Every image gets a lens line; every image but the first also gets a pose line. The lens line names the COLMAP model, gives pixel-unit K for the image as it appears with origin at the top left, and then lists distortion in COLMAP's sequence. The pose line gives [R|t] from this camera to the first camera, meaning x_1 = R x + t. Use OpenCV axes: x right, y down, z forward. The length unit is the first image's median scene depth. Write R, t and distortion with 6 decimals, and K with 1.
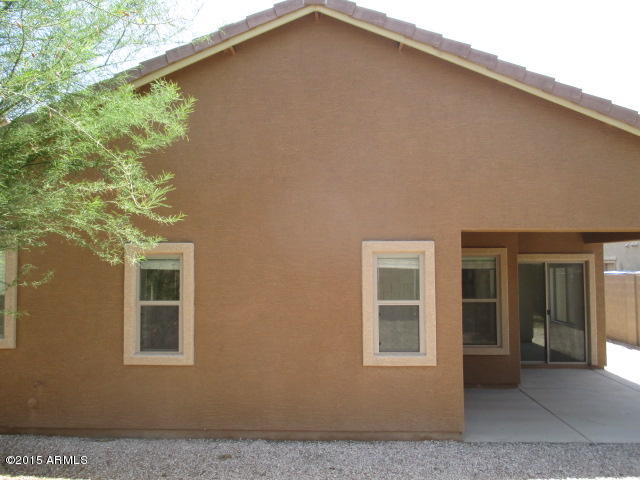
lens RADIAL K [[529.8, 0, 320.0], [0, 529.8, 240.0], [0, 0, 1]] dist [-0.039498, 0.012788]
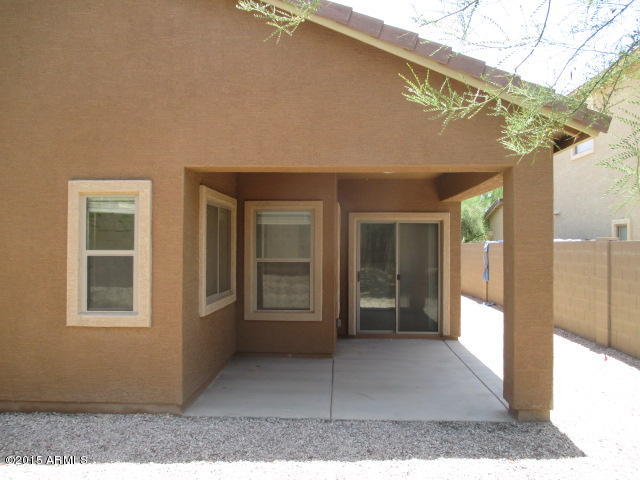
lens RADIAL K [[529.8, 0, 320.0], [0, 529.8, 240.0], [0, 0, 1]] dist [-0.039498, 0.012788]
pose [[0.999934, 0.005698, 0.009987, 0.478545], [-0.006099, 0.999158, 0.040570, 0.061632], [-0.009748, -0.040628, 0.999127, 0.153102]]
